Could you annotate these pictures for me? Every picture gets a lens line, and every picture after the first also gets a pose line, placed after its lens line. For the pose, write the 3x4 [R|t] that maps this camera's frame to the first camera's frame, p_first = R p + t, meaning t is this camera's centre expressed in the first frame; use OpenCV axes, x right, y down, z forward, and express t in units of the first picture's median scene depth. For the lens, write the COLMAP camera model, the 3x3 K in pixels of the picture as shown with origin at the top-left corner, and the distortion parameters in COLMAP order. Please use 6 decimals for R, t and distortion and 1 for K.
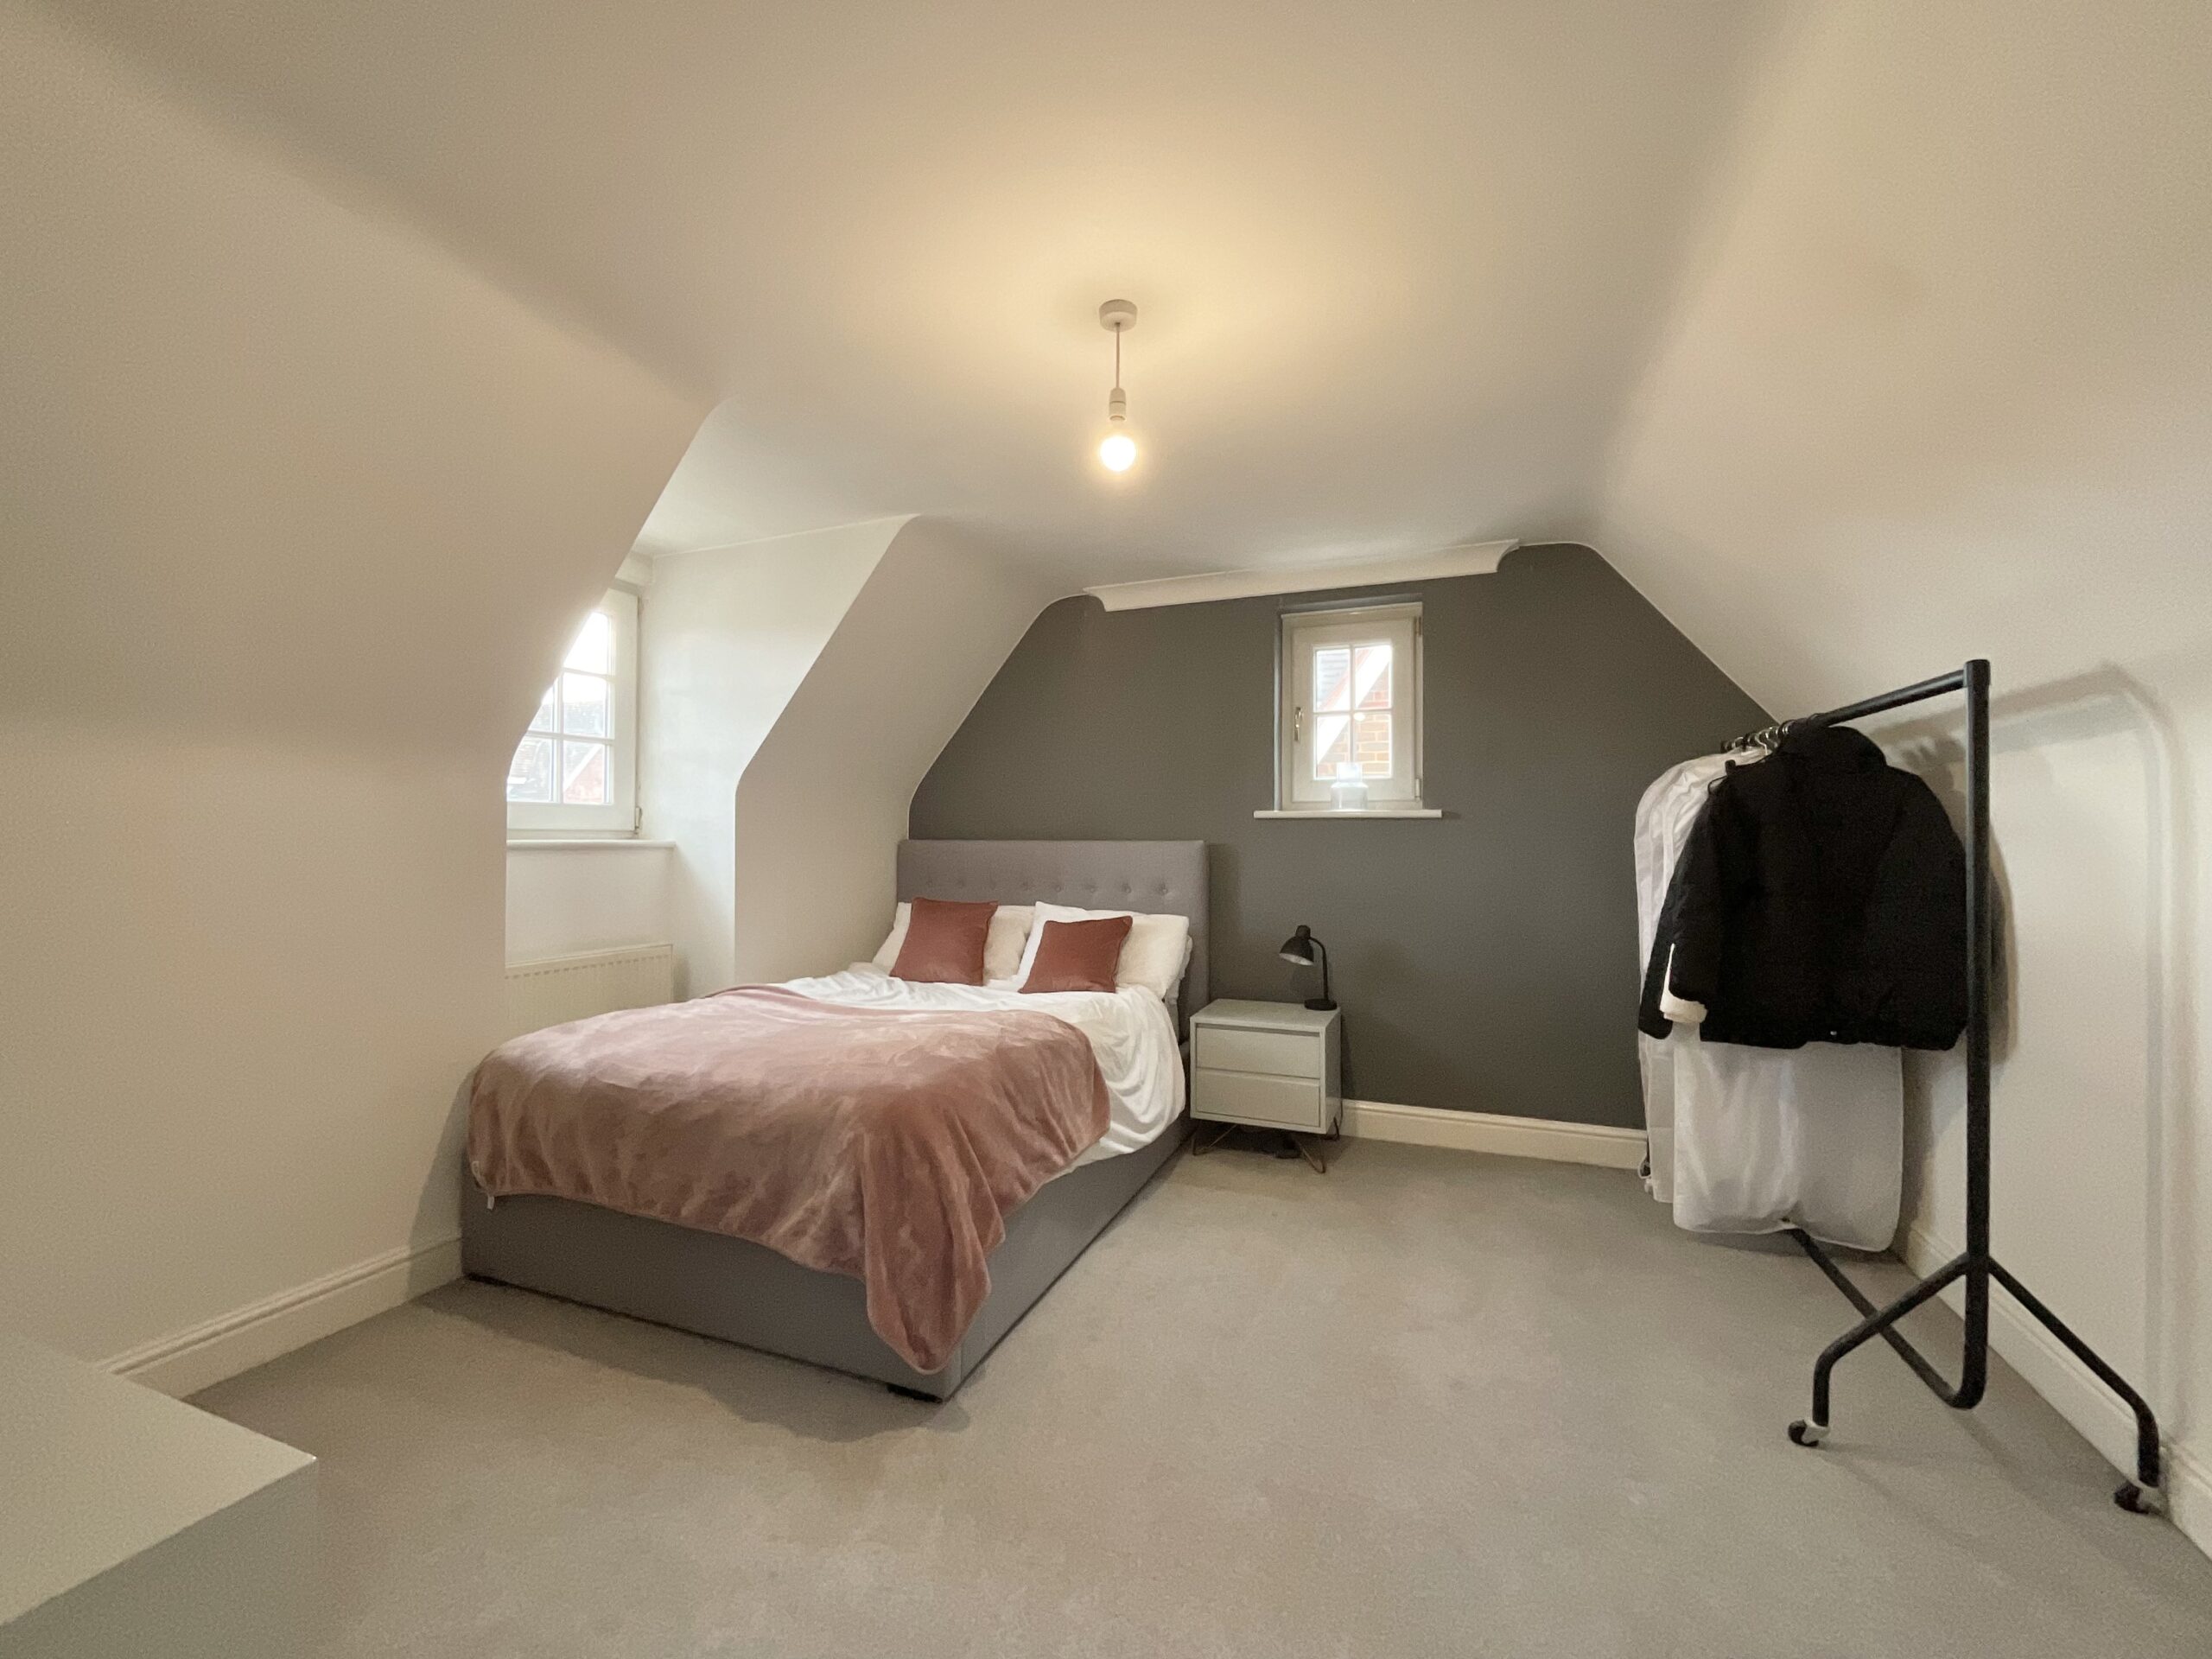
lens RADIAL K [[901.0, 0, 1106.0], [0, 901.0, 829.5], [0, 0, 1]] dist [-0.000389, 0.000003]
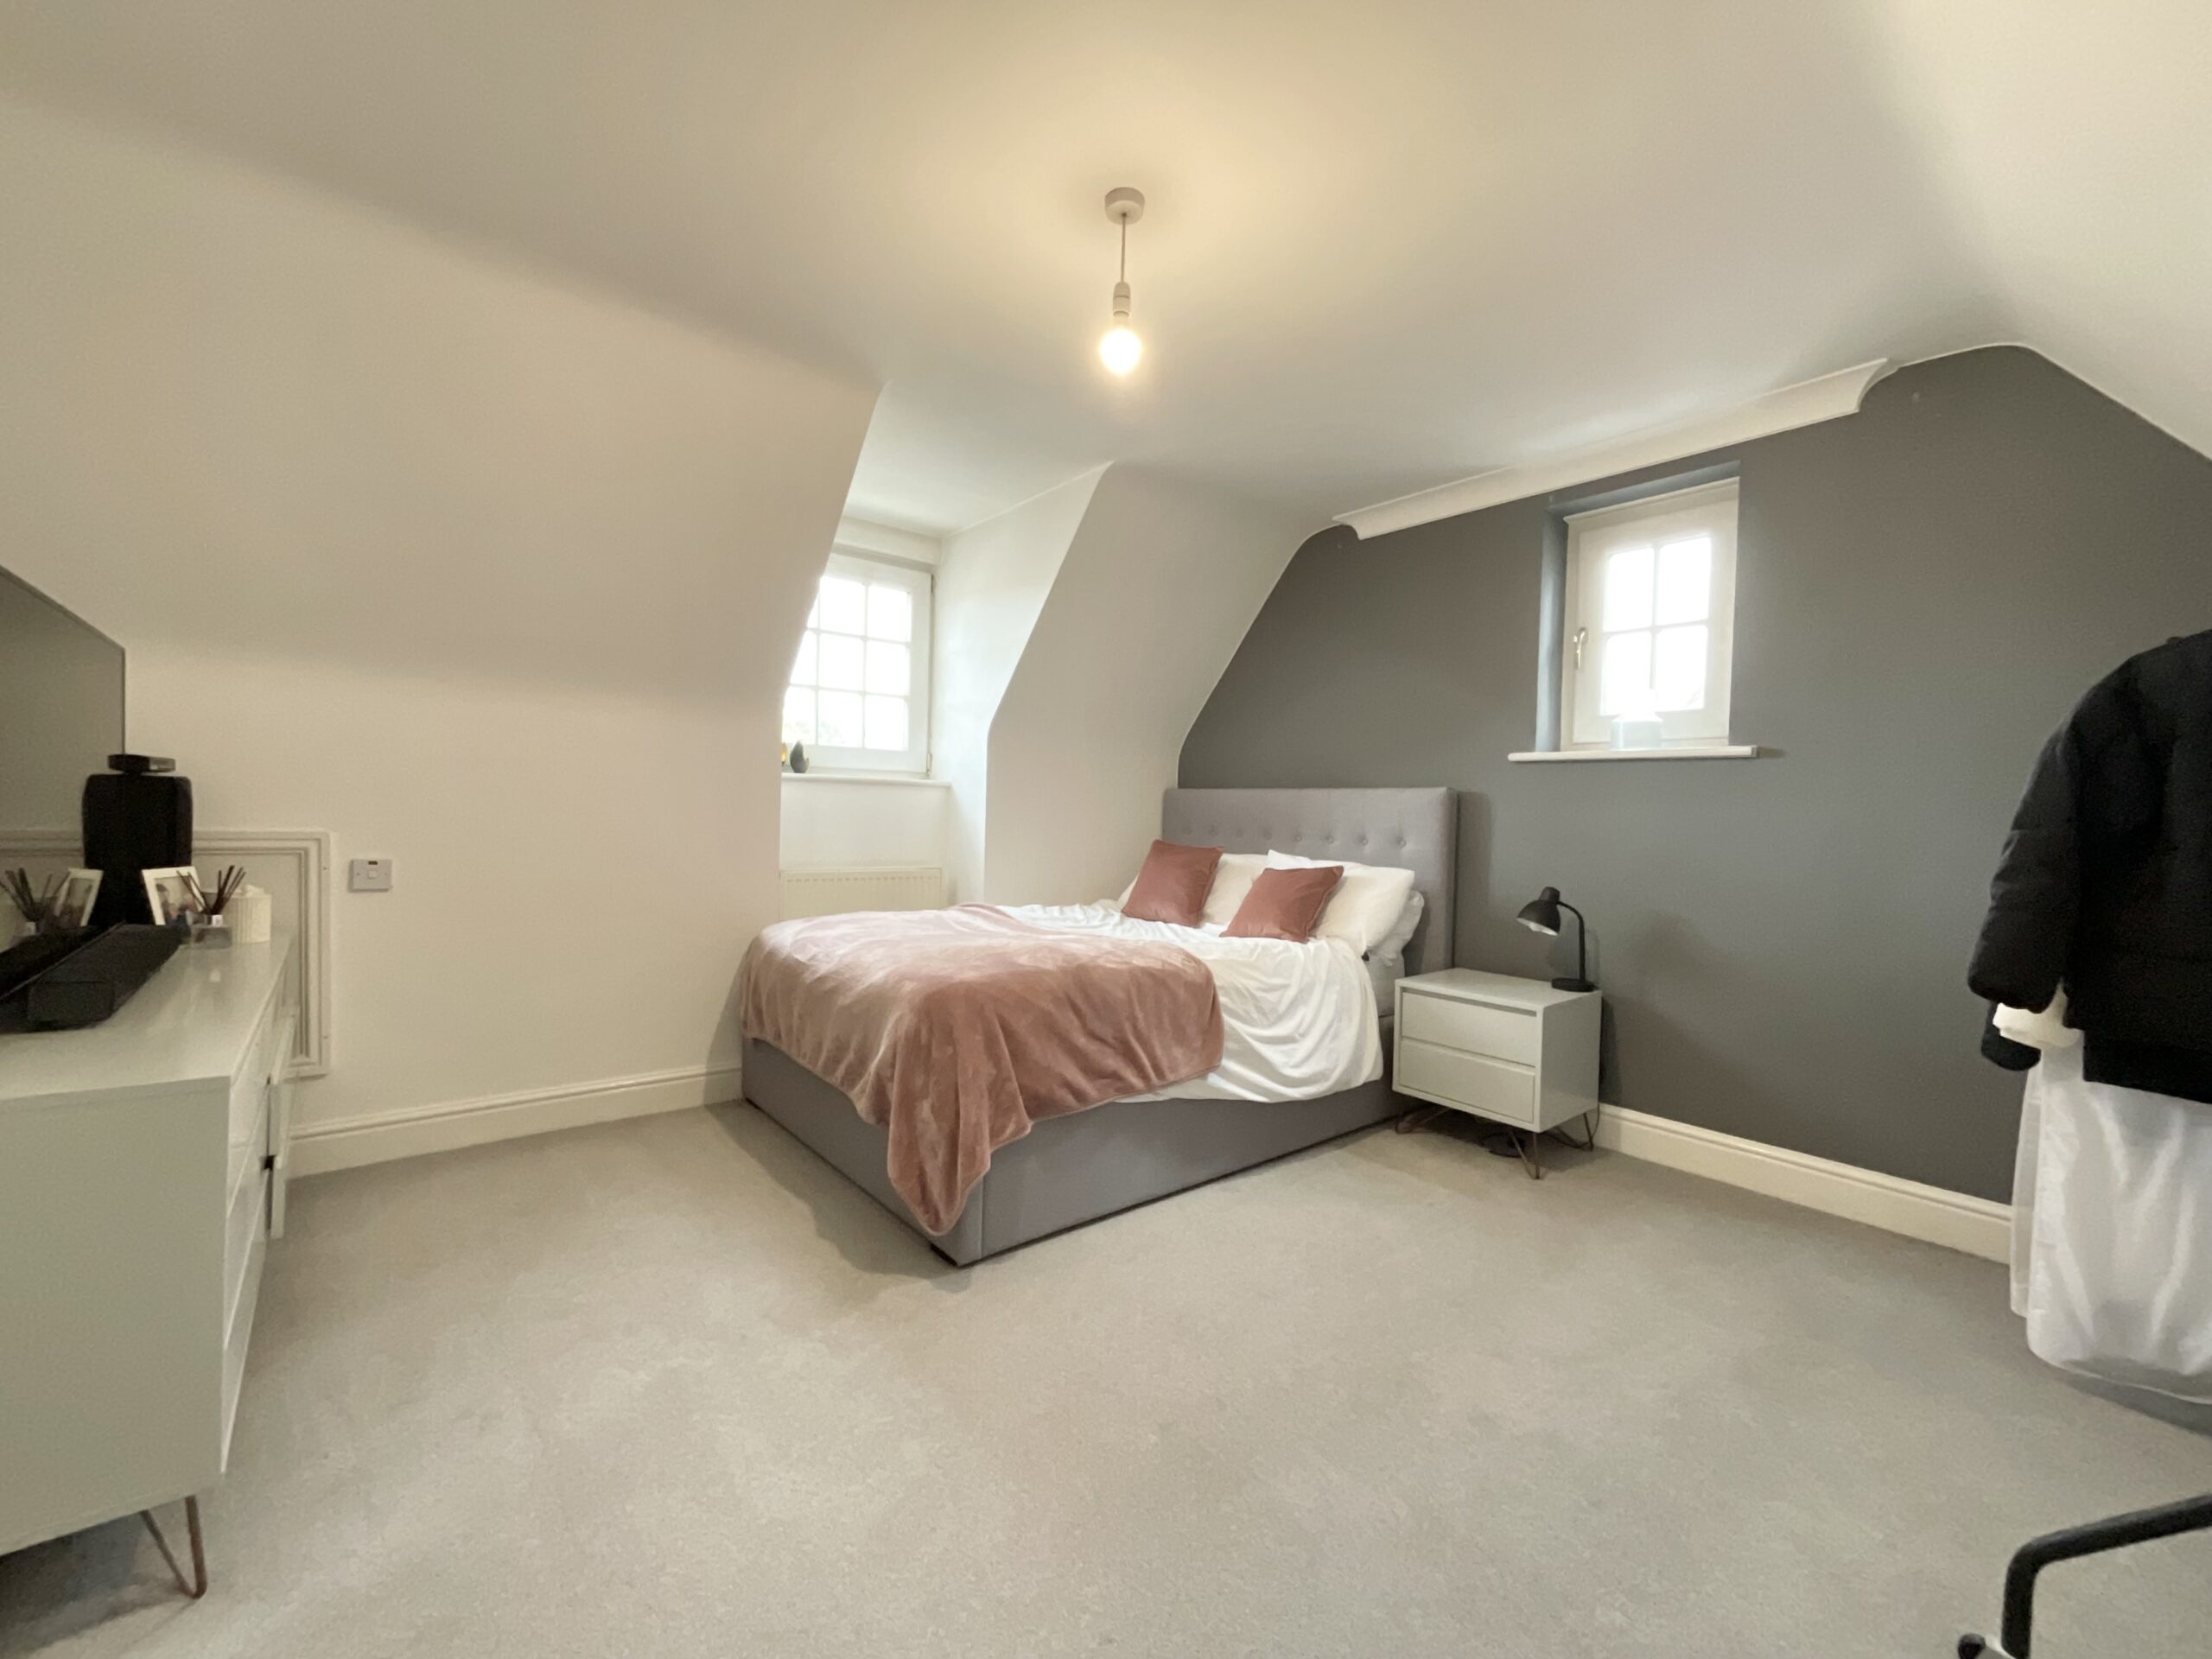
lens RADIAL K [[900.7, 0, 1106.0], [0, 900.7, 829.5], [0, 0, 1]] dist [0.015050, -0.007895]
pose [[0.875605, 0.031521, -0.481999, 0.278613], [-0.019760, 0.999371, 0.029458, 0.038911], [0.482624, -0.016269, 0.875677, 0.075685]]
